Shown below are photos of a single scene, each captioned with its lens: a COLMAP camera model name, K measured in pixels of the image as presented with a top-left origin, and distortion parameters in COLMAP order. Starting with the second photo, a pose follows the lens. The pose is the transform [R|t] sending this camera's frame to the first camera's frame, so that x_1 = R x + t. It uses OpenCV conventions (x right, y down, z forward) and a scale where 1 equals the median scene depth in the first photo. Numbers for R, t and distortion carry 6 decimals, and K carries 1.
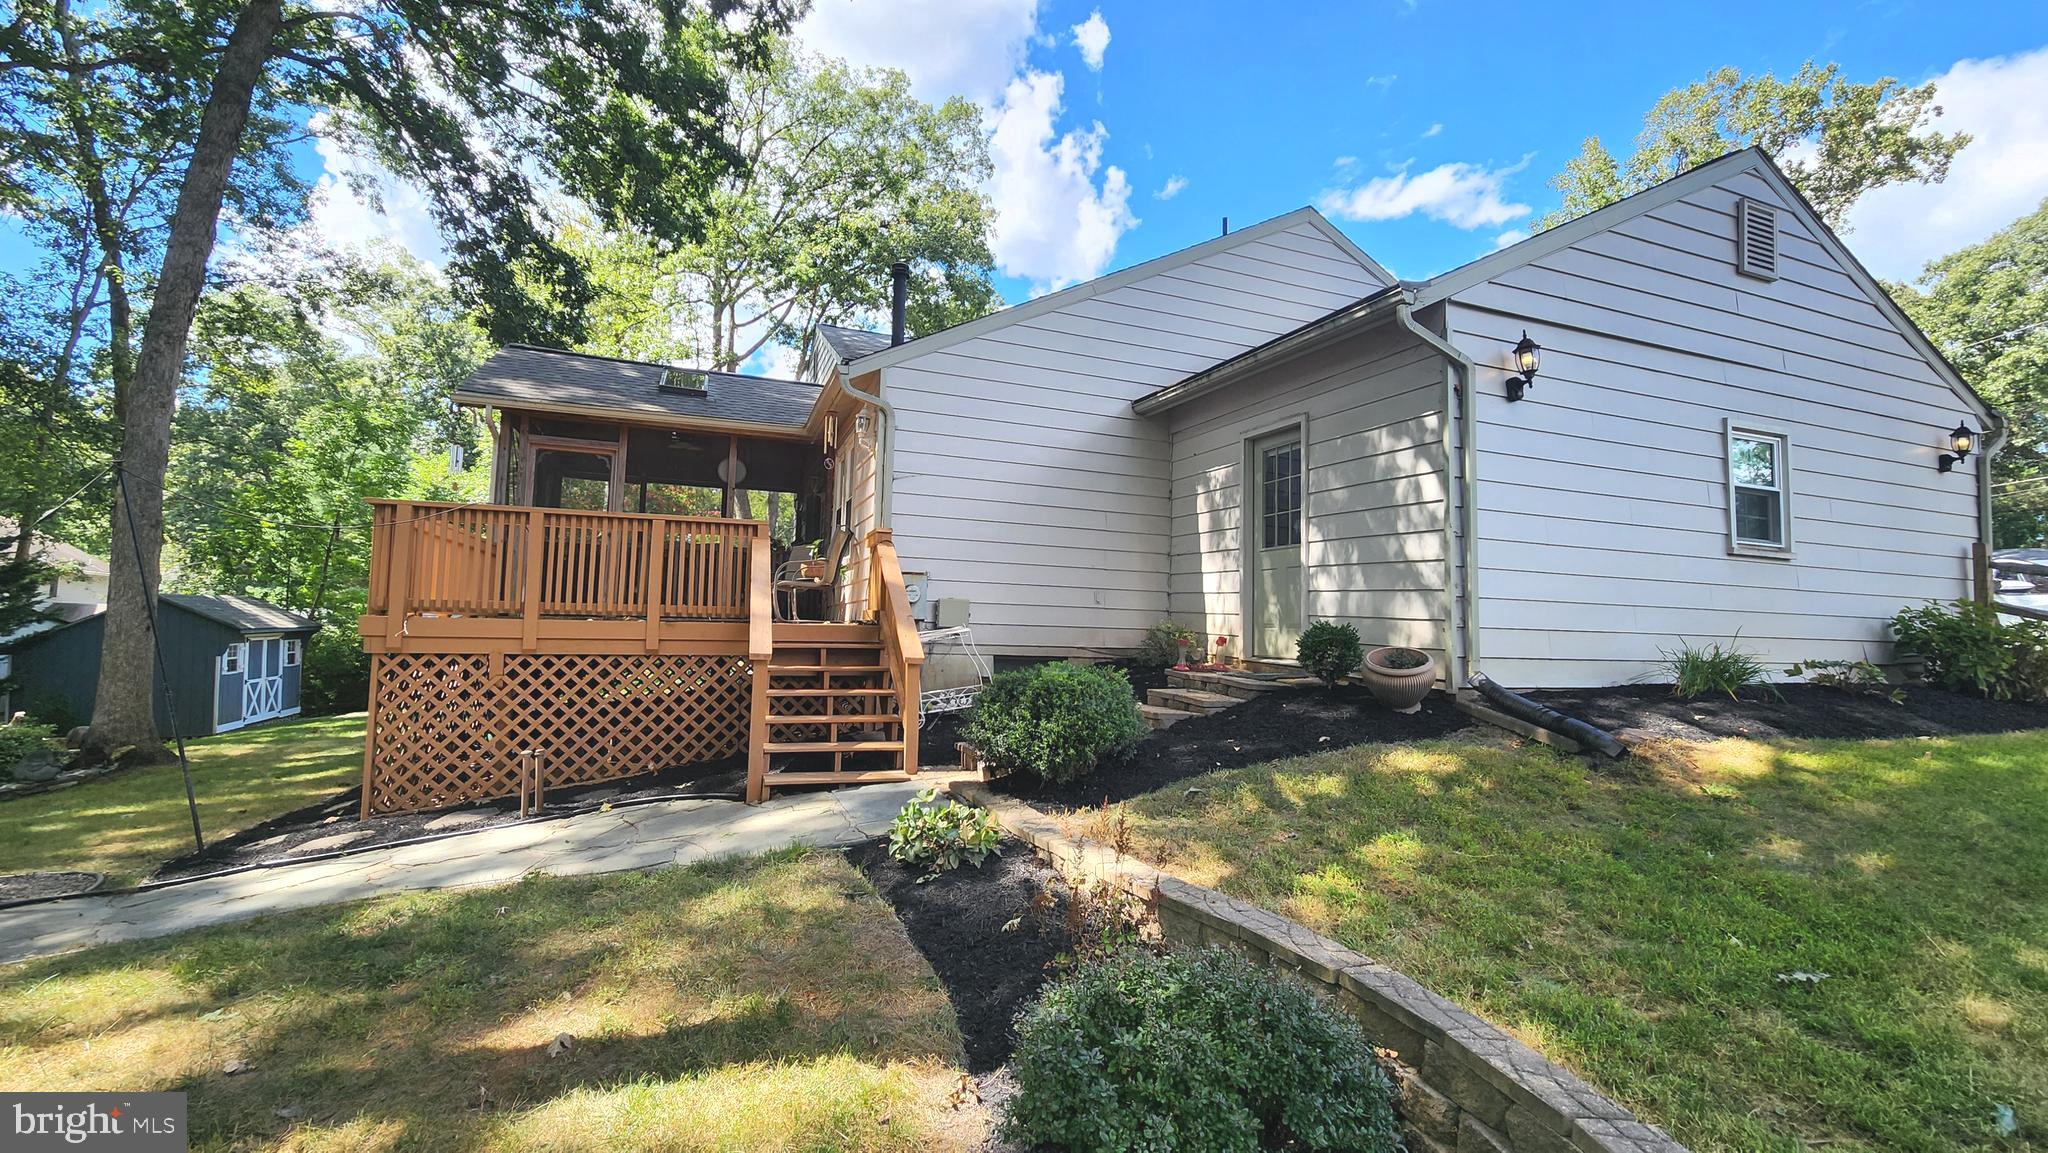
lens RADIAL K [[839.8, 0, 1026.7], [0, 839.8, 571.5], [0, 0, 1]] dist [-0.001542, 0.000281]
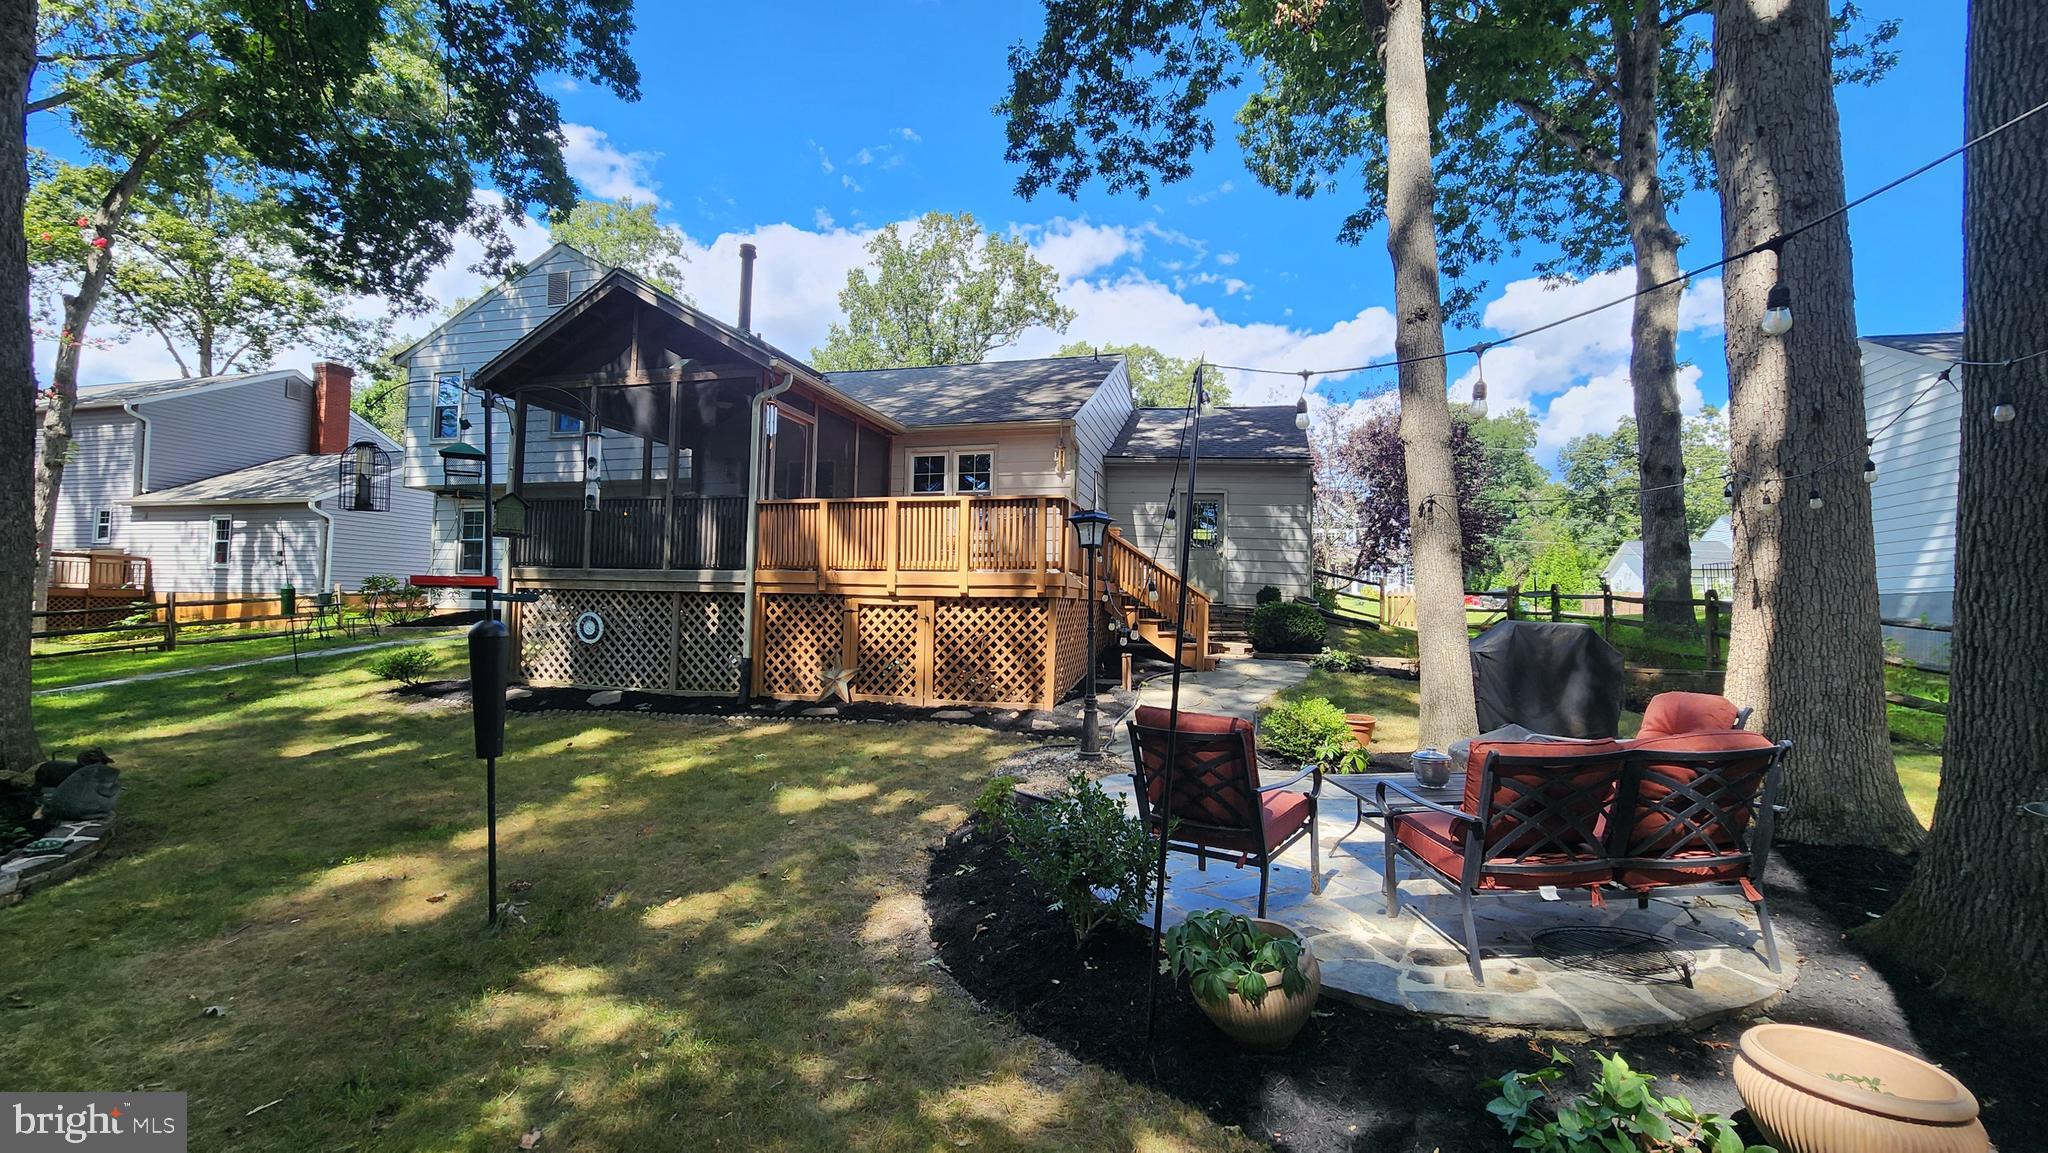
lens RADIAL K [[837.6, 0, 1021.3], [0, 837.6, 569.9], [0, 0, 1]] dist [-0.000791, 0.000567]
pose [[0.596688, 0.026510, 0.802035, -0.679891], [-0.064200, 0.997828, 0.014780, 0.008579], [-0.799901, -0.060310, 0.597094, 0.046638]]
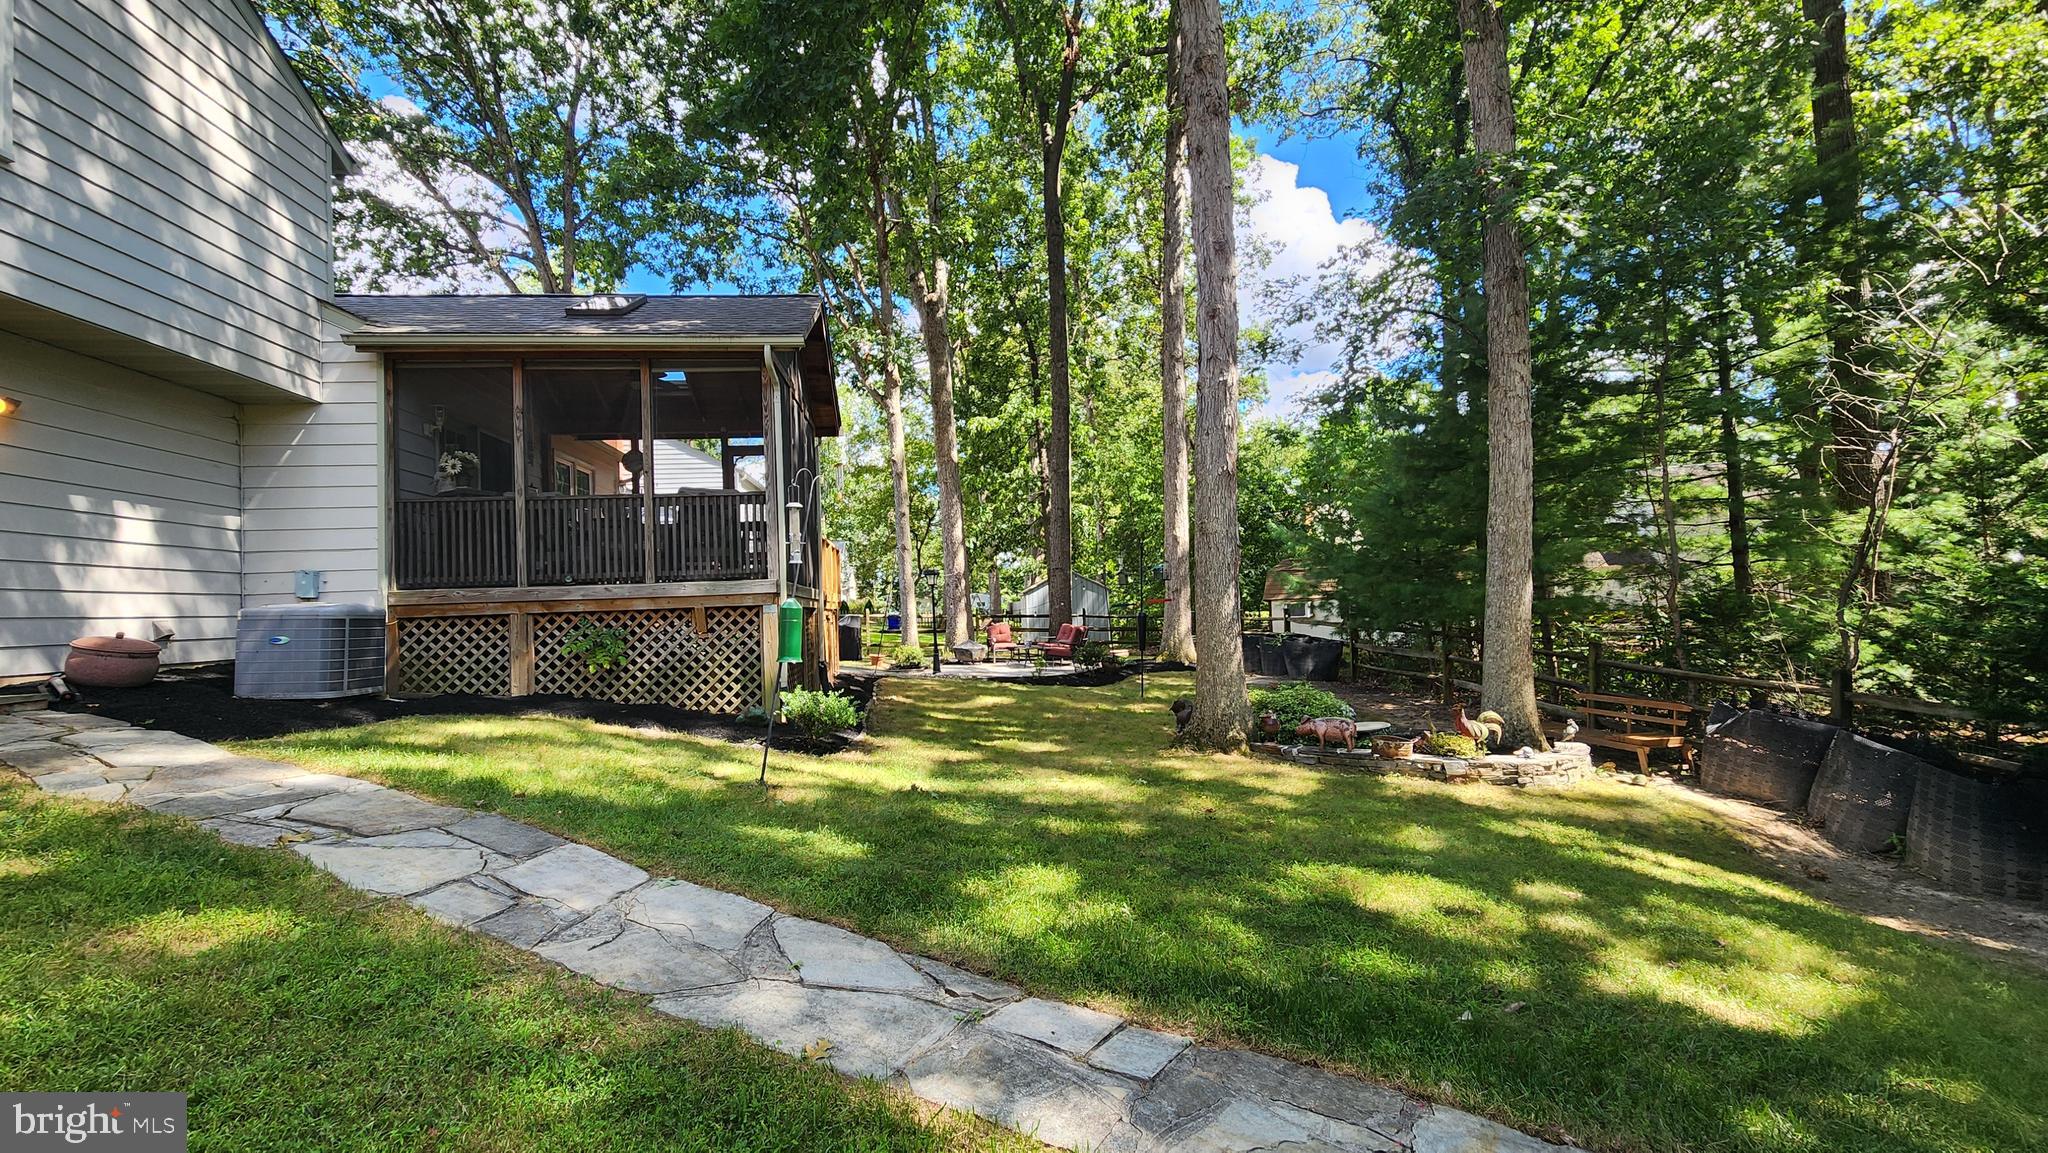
lens RADIAL K [[841.8, 0, 1017.8], [0, 841.8, 575.9], [0, 0, 1]] dist [-0.000123, 0.000621]
pose [[-0.968287, 0.022710, 0.248806, -0.668717], [-0.002575, 0.994900, -0.100832, 0.088109], [-0.249827, -0.098275, -0.963291, 1.167333]]
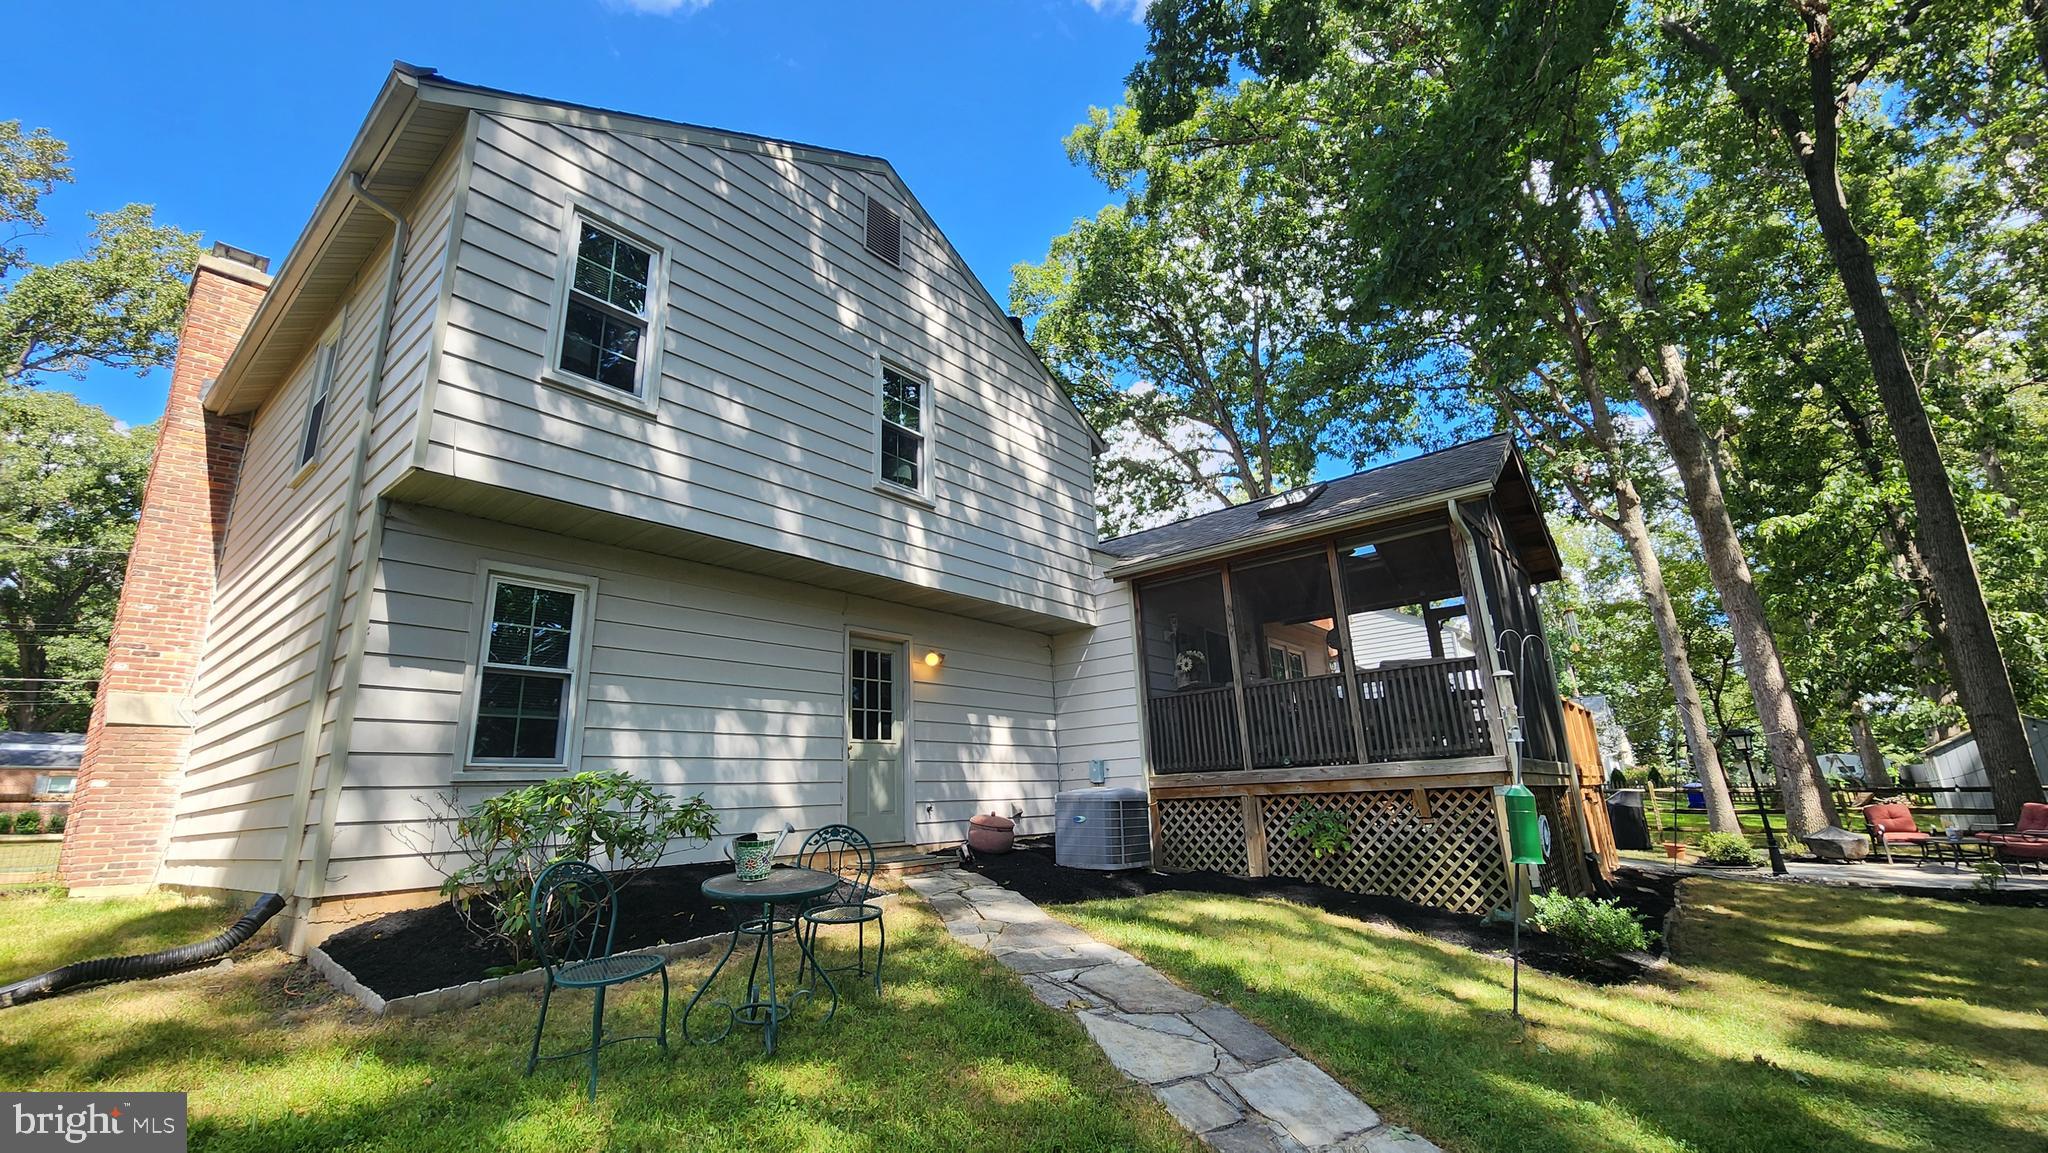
lens RADIAL K [[845.5, 0, 1027.3], [0, 845.5, 567.9], [0, 0, 1]] dist [-0.000335, -0.000495]
pose [[-0.494492, 0.233588, 0.837206, -0.670839], [-0.035141, 0.957051, -0.287782, 0.081980], [-0.868472, -0.171726, -0.465045, 1.154540]]
